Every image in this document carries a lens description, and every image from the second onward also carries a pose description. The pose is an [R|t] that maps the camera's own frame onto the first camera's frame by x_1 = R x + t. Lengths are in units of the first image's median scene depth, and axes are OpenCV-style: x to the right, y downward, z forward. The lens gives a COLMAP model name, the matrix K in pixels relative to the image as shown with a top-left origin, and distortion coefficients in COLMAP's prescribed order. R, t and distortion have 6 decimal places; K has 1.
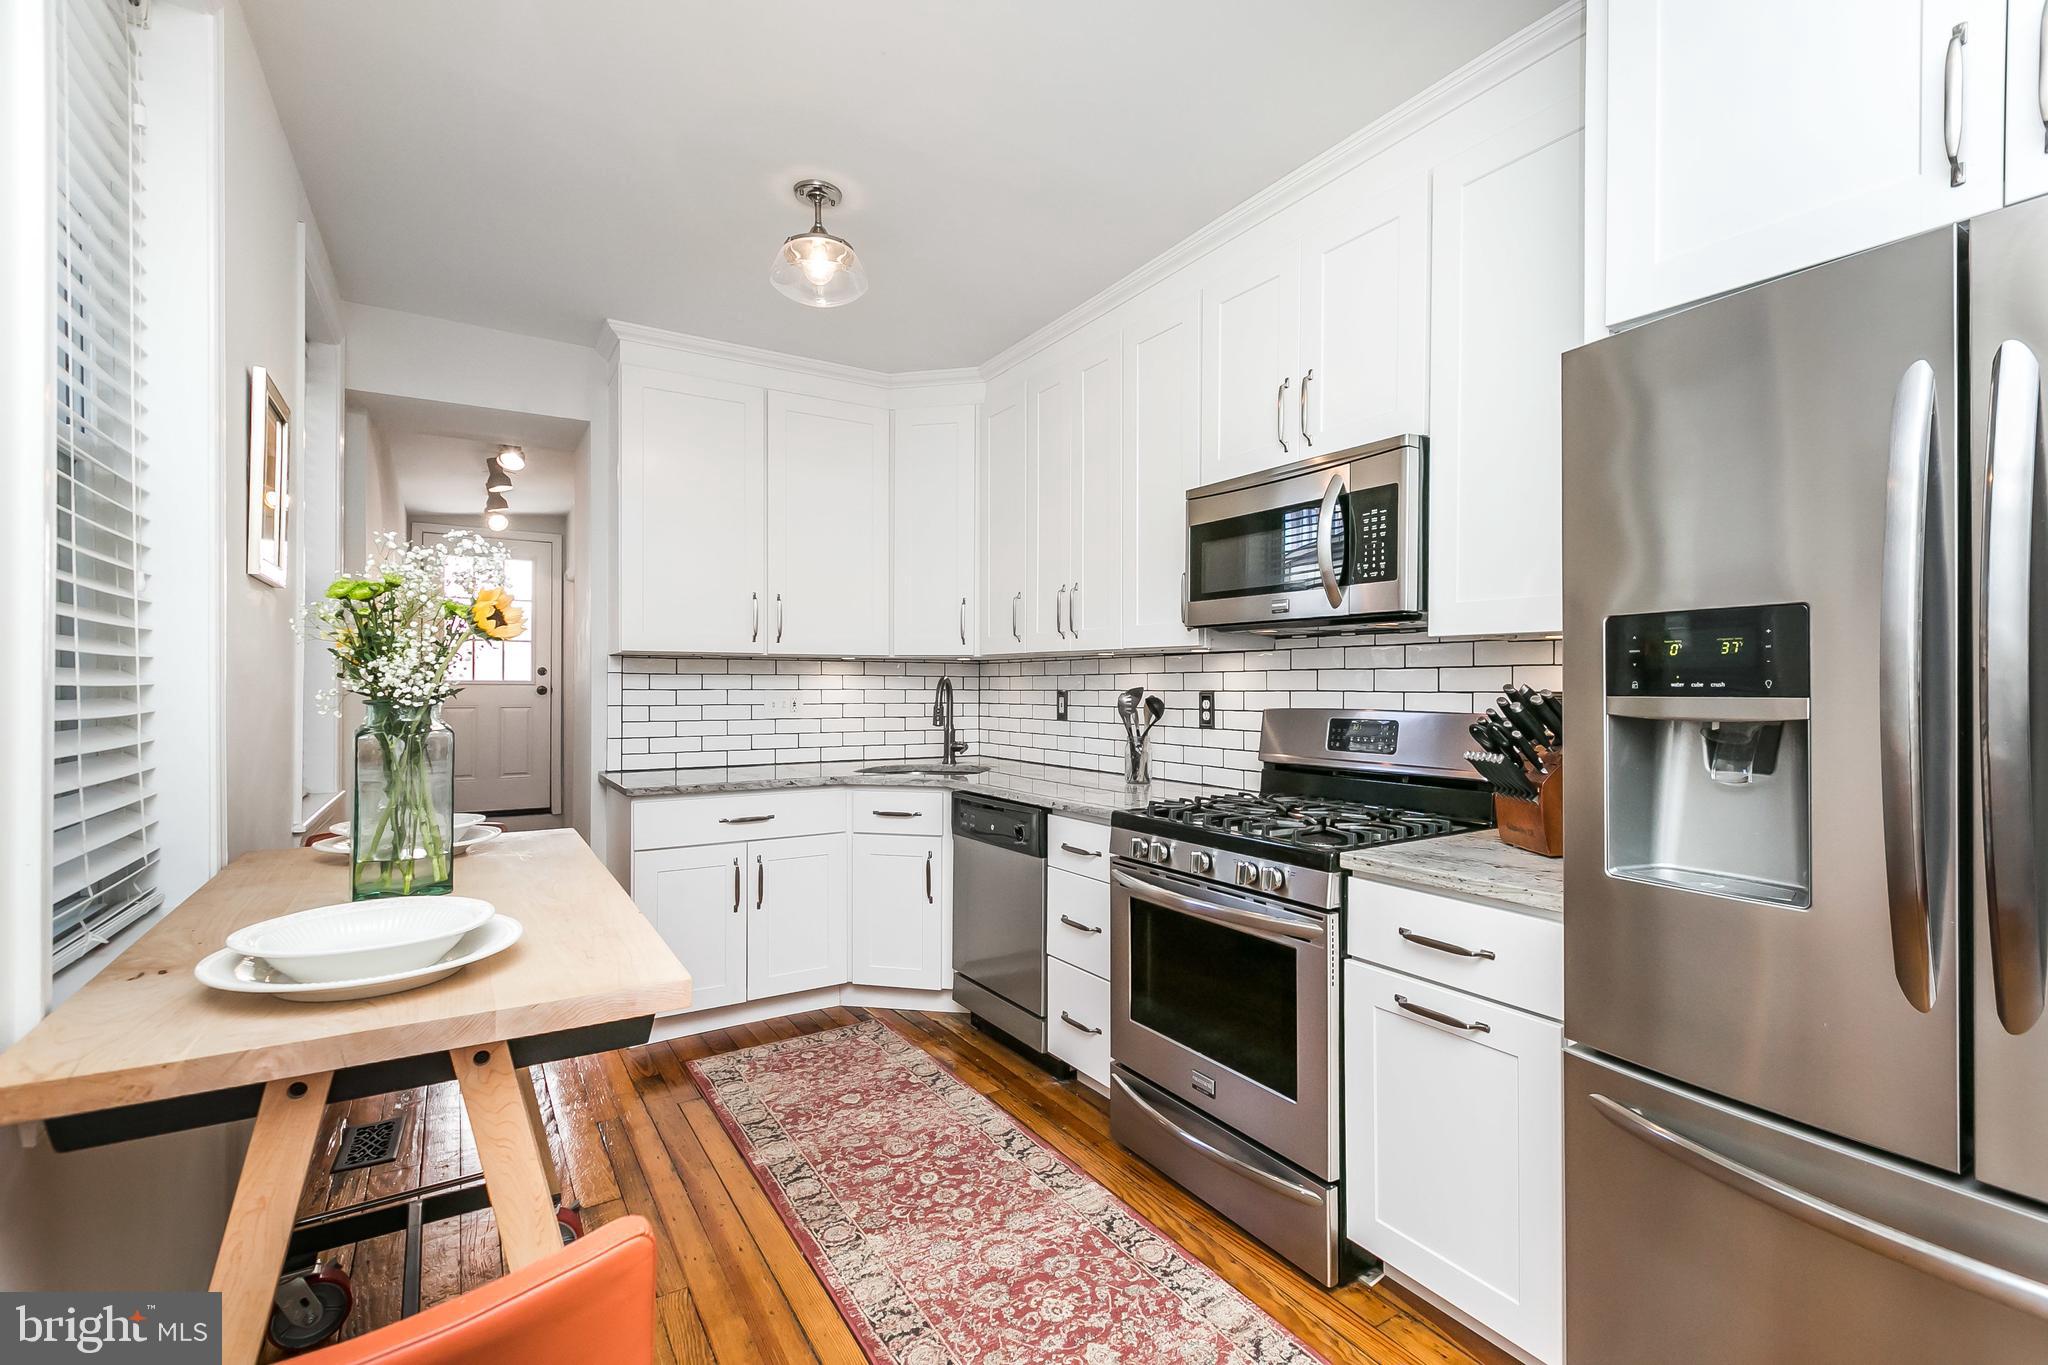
lens RADIAL K [[949.4, 0, 1065.2], [0, 949.4, 681.0], [0, 0, 1]] dist [0.000722, 0.000092]
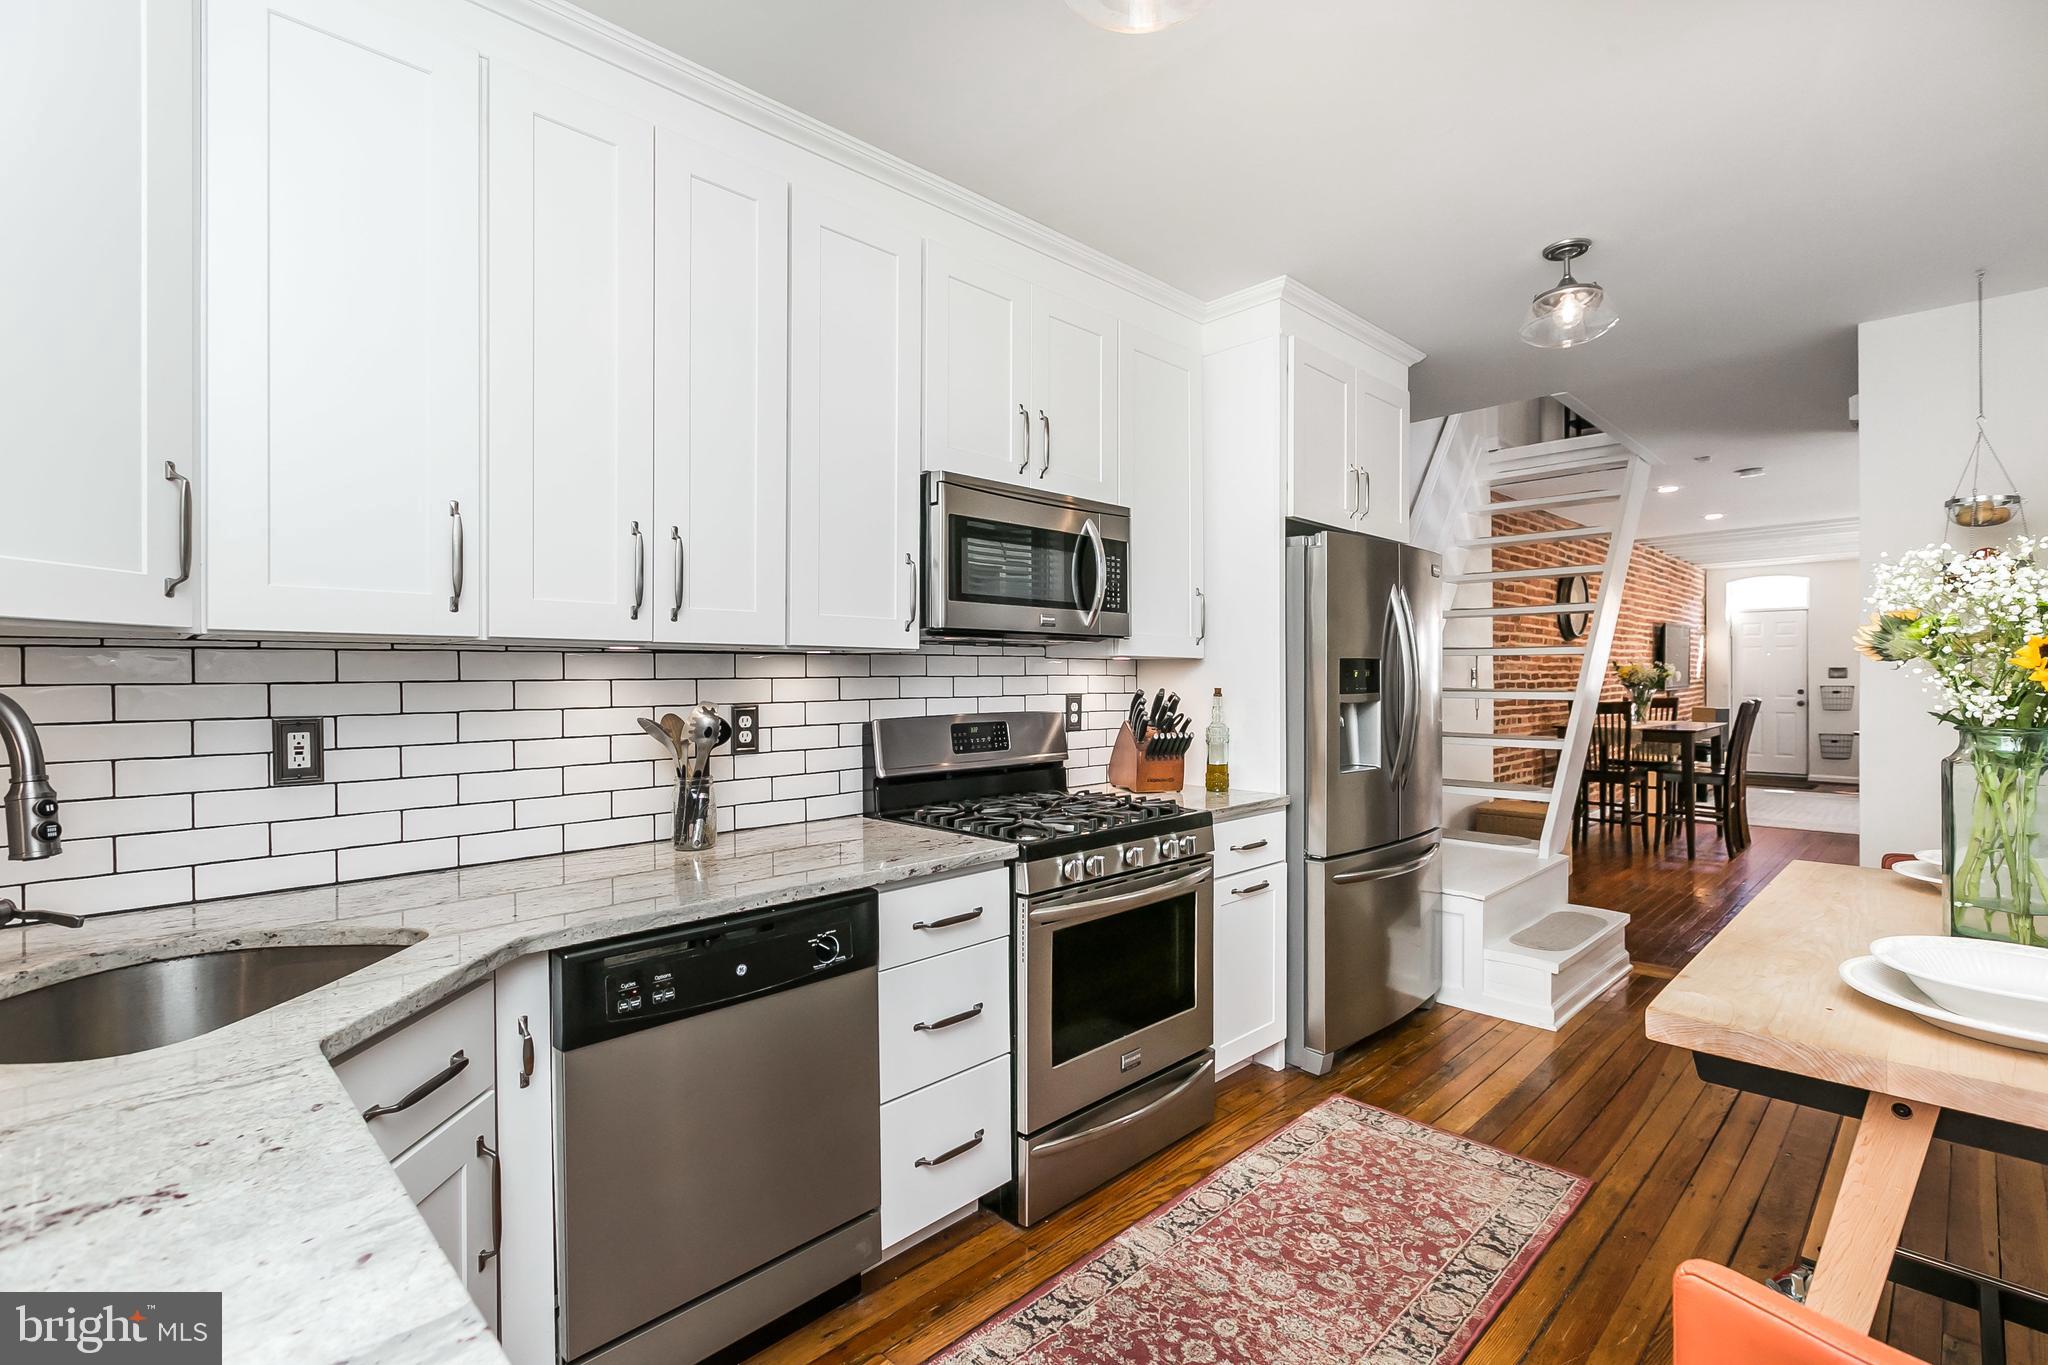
lens RADIAL K [[943.9, 0, 1026.7], [0, 943.9, 673.2], [0, 0, 1]] dist [0.011622, -0.000110]
pose [[-0.208243, -0.002270, 0.978074, -0.802668], [-0.003509, 0.999993, 0.001574, -0.019458], [-0.978071, -0.003104, -0.208250, 1.211206]]
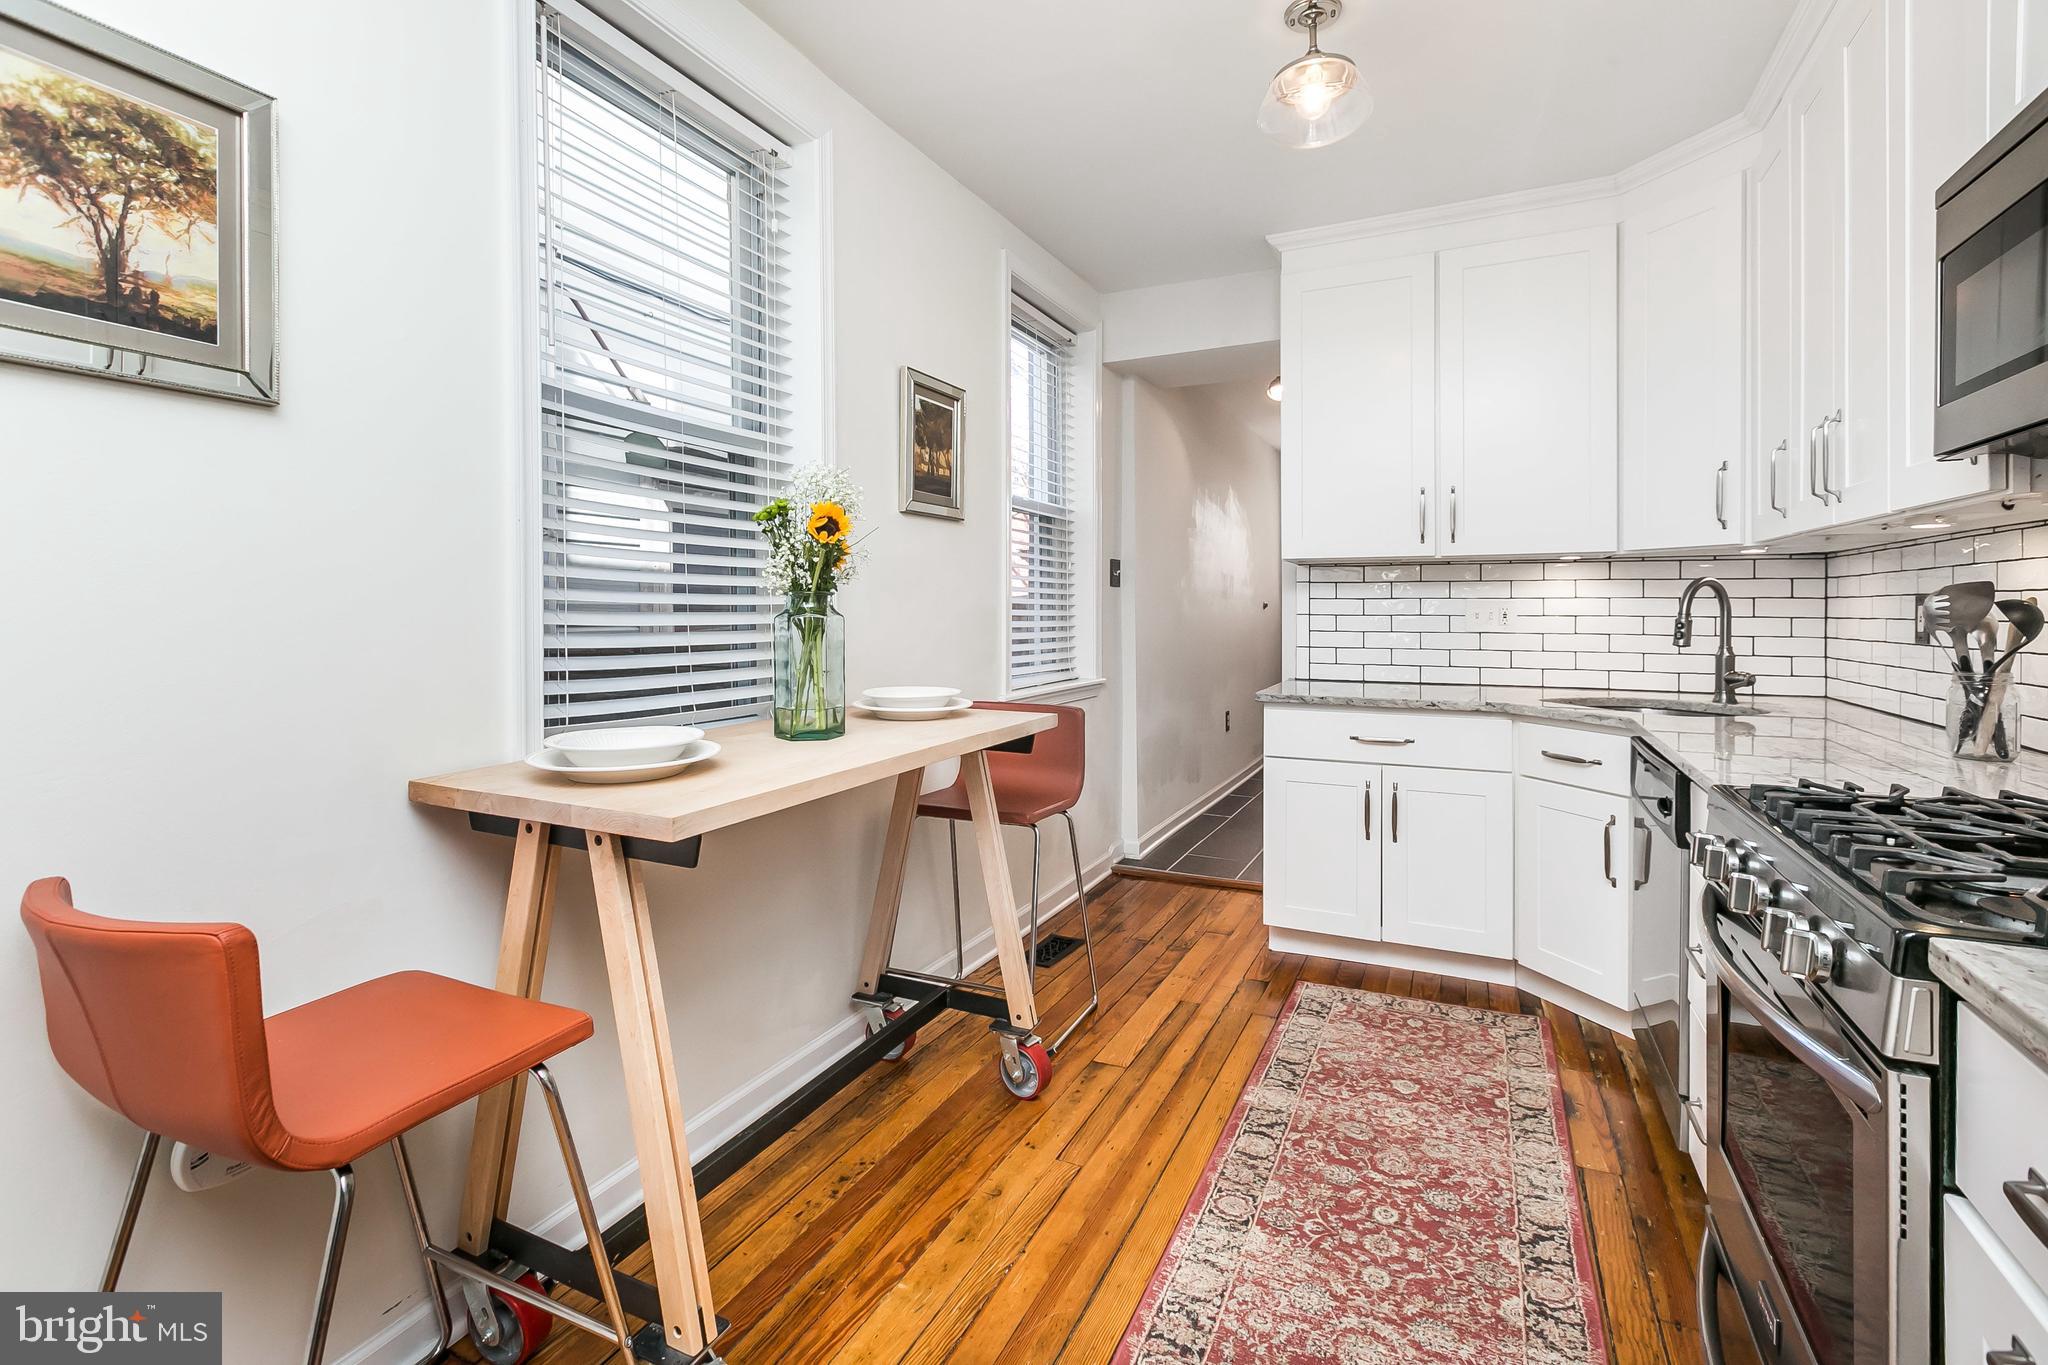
lens RADIAL K [[933.7, 0, 1000.3], [0, 933.7, 612.9], [0, 0, 1]] dist [0.003755, -0.000178]
pose [[0.497794, 0.003204, -0.867289, 0.347296], [0.005289, 0.999963, 0.006730, 0.023503], [0.867279, -0.007937, 0.497759, 0.335856]]
